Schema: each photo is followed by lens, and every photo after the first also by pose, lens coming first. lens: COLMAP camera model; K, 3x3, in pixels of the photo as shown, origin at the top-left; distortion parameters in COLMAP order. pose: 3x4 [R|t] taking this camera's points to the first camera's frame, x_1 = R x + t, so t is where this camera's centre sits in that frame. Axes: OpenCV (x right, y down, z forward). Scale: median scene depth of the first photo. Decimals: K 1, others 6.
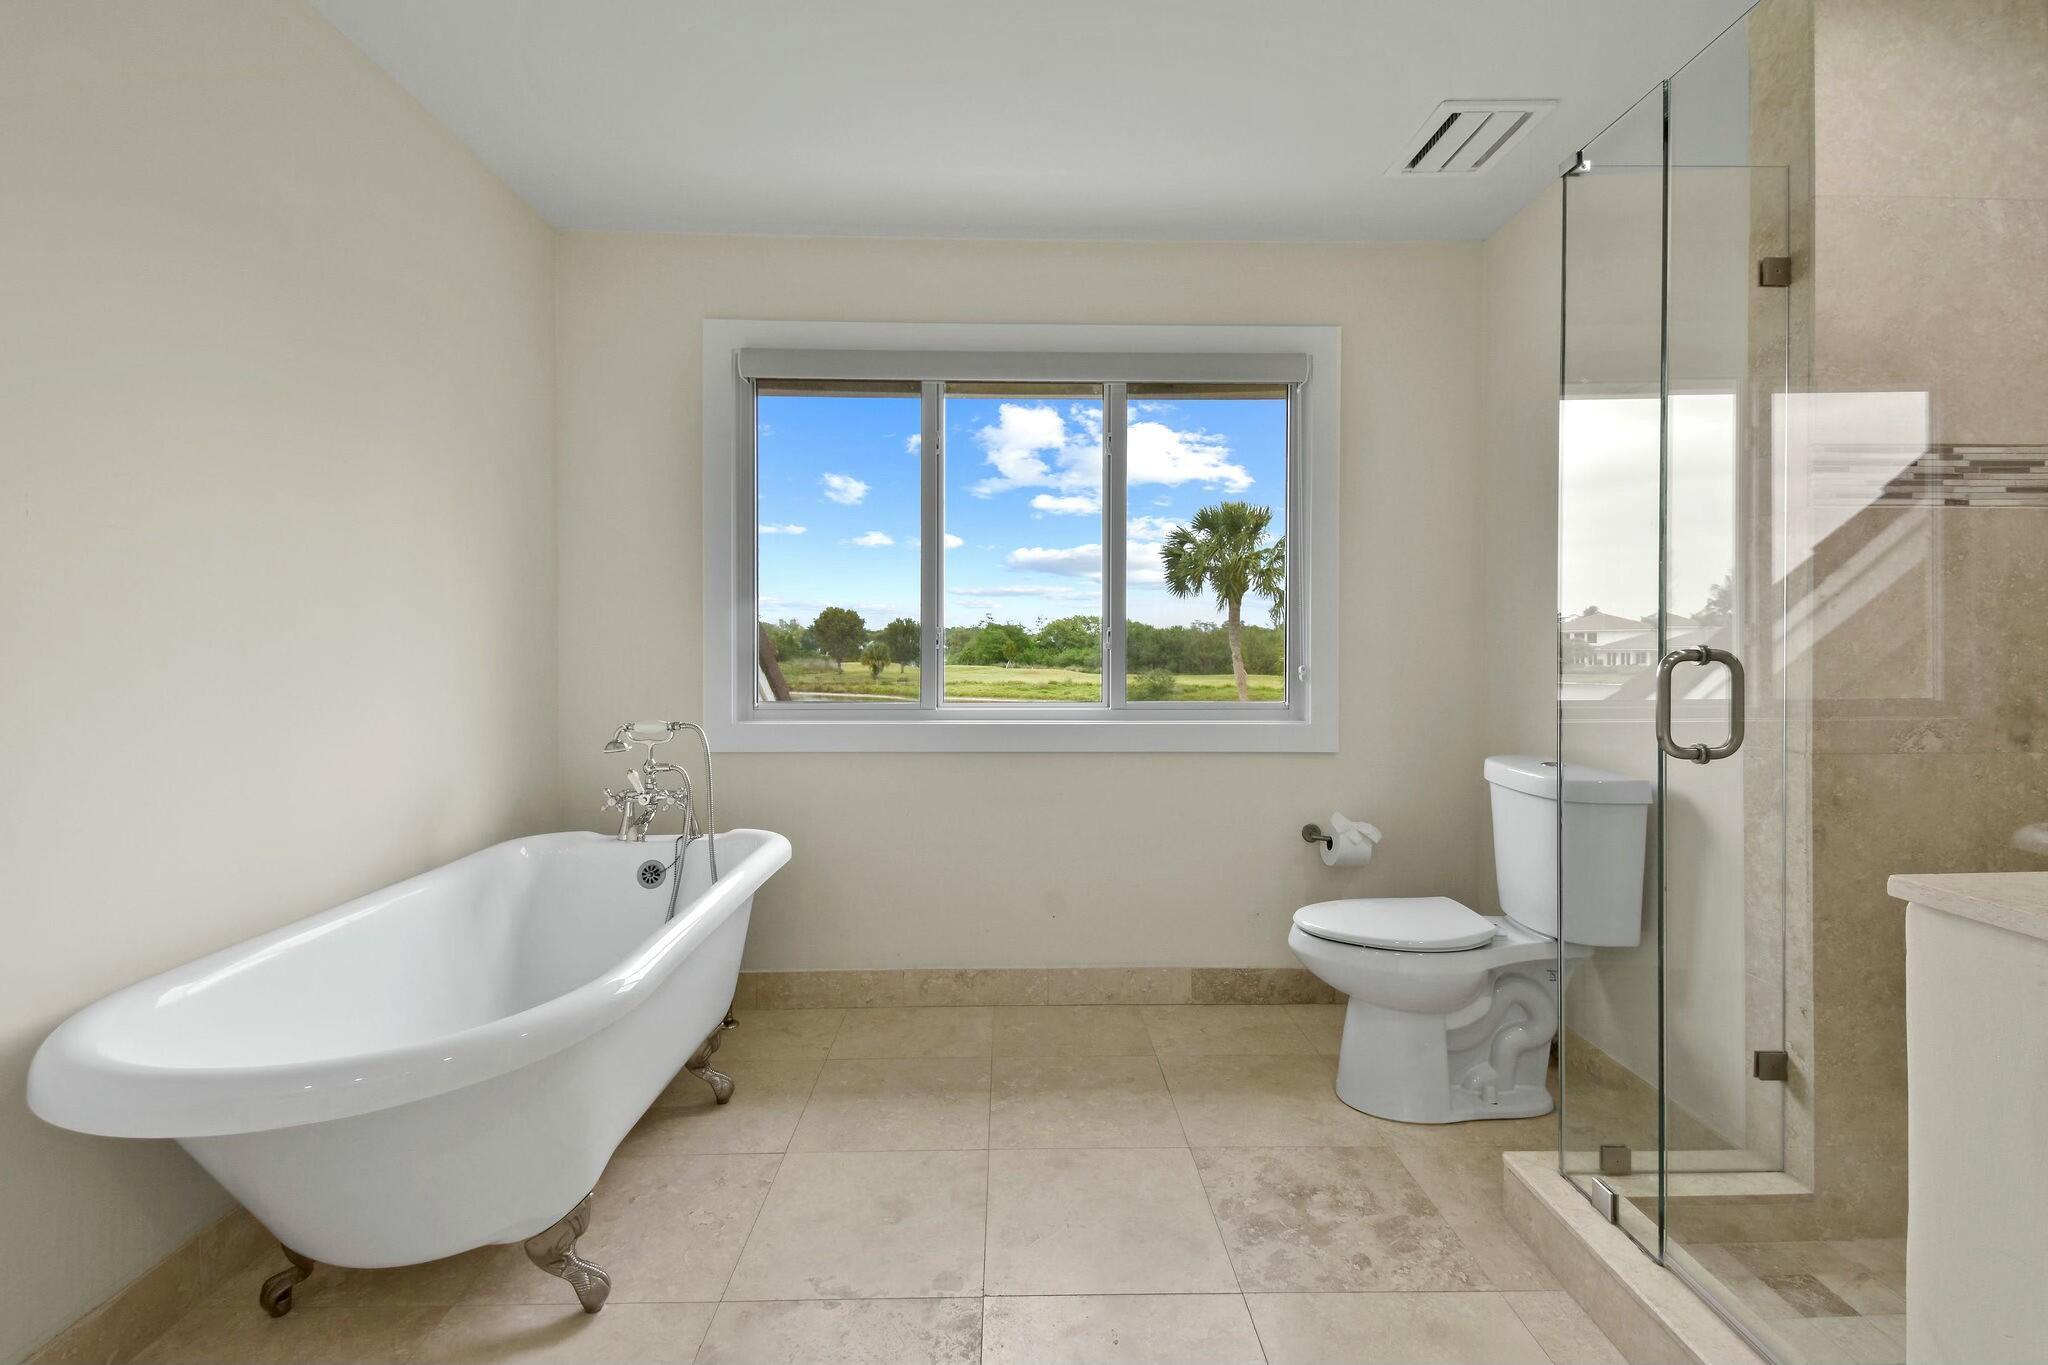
lens RADIAL K [[890.1, 0, 1022.3], [0, 890.1, 654.2], [0, 0, 1]] dist [0.028544, -0.018254]
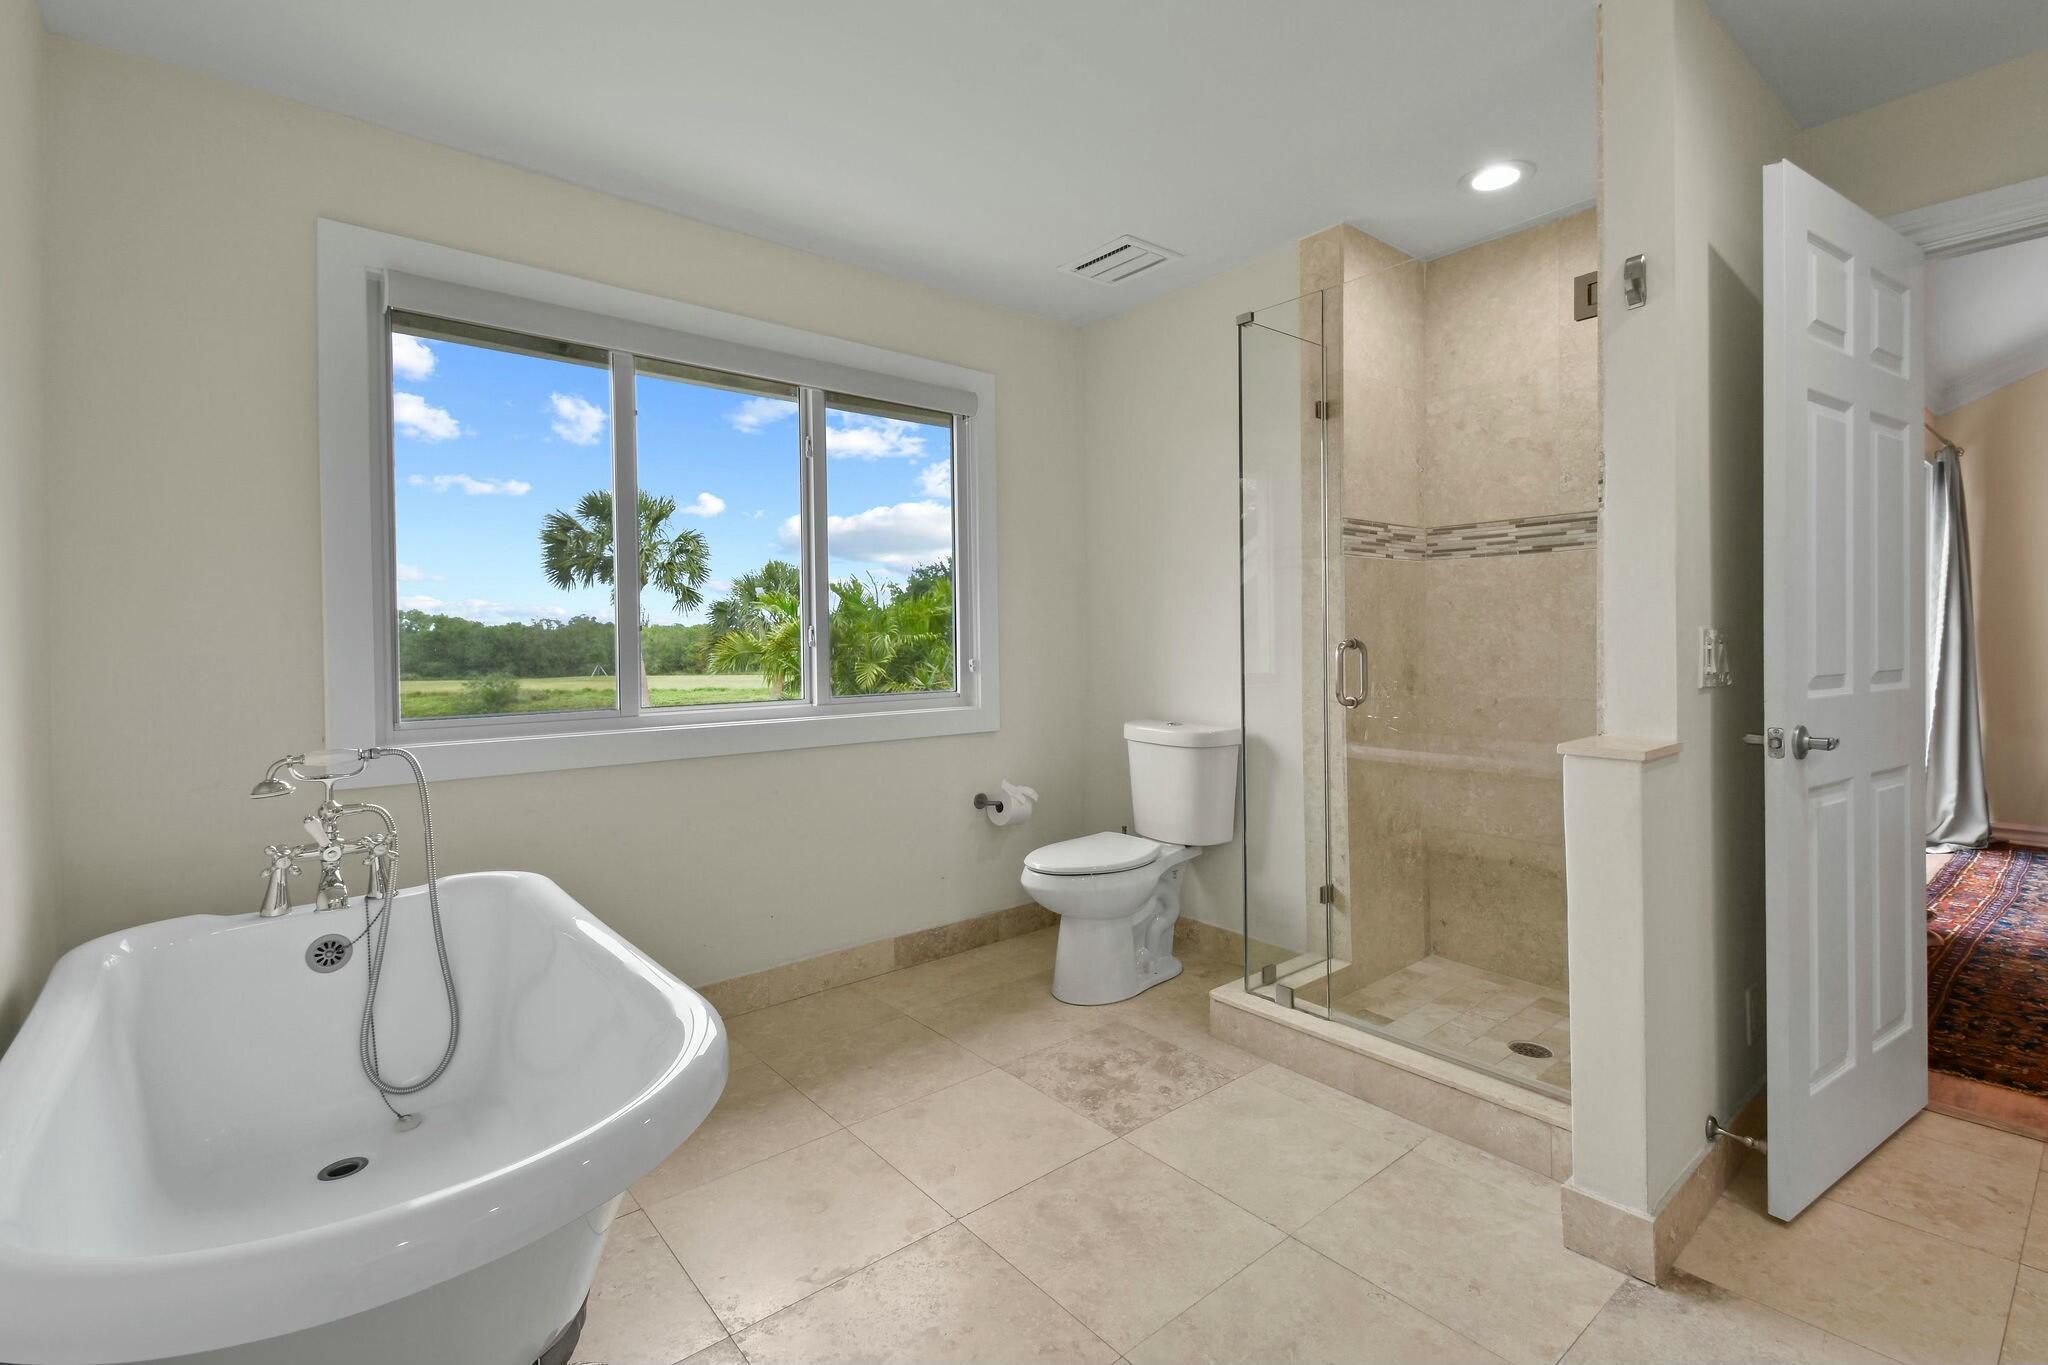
lens RADIAL K [[918.4, 0, 1023.8], [0, 918.4, 650.0], [0, 0, 1]] dist [0.026689, -0.019511]
pose [[0.778794, -0.016036, 0.627074, -0.490311], [0.017615, 0.999838, 0.003691, -0.002434], [-0.627032, 0.008172, 0.778951, 0.026124]]
